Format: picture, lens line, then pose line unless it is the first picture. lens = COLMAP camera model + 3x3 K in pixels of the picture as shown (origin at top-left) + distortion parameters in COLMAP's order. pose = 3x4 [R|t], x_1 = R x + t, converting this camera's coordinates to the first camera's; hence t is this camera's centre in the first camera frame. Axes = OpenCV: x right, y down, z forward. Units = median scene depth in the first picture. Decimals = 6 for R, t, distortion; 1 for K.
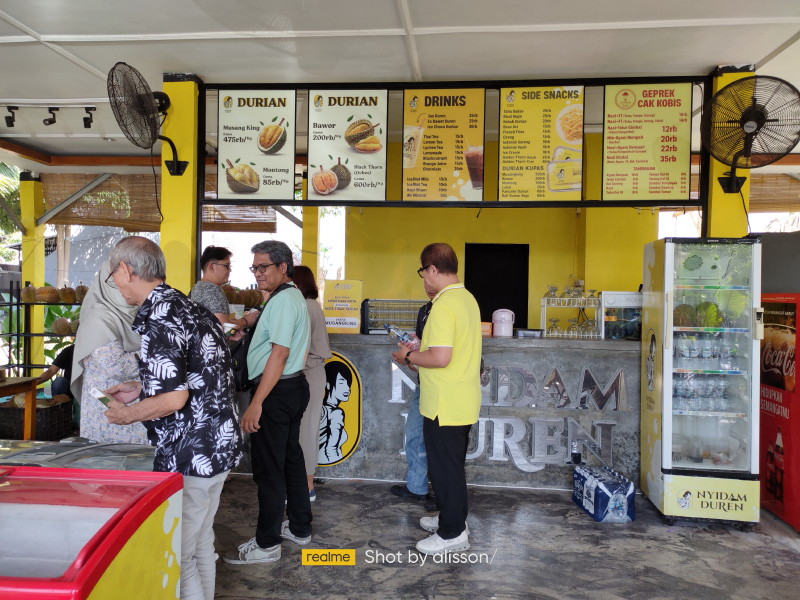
lens RADIAL K [[606.8, 0, 400.0], [0, 606.8, 299.6], [0, 0, 1]] dist [-0.006373, -0.008790]
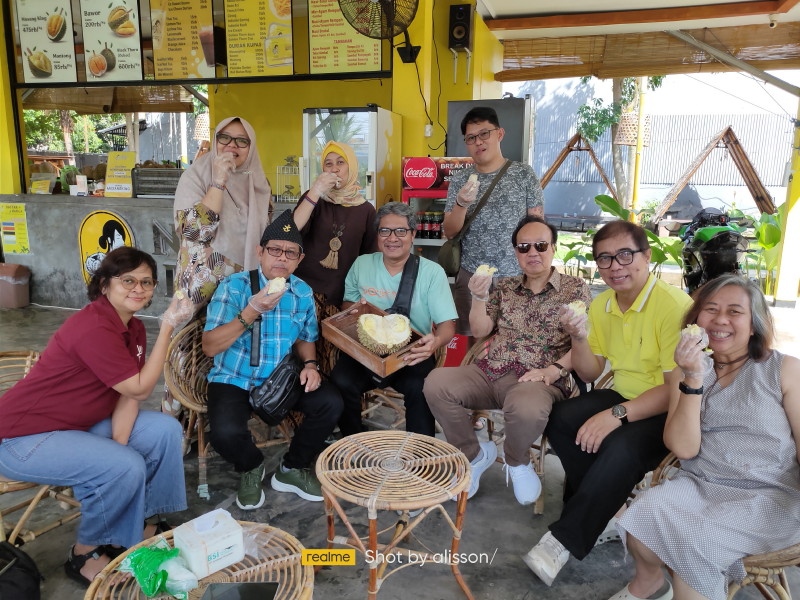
lens RADIAL K [[606.8, 0, 400.7], [0, 606.8, 301.4], [0, 0, 1]] dist [-0.006373, -0.008790]
pose [[0.981227, 0.038402, -0.188996, 0.694361], [0.000823, 0.979133, 0.203218, 0.014547], [0.192856, -0.199559, 0.960720, -0.090652]]
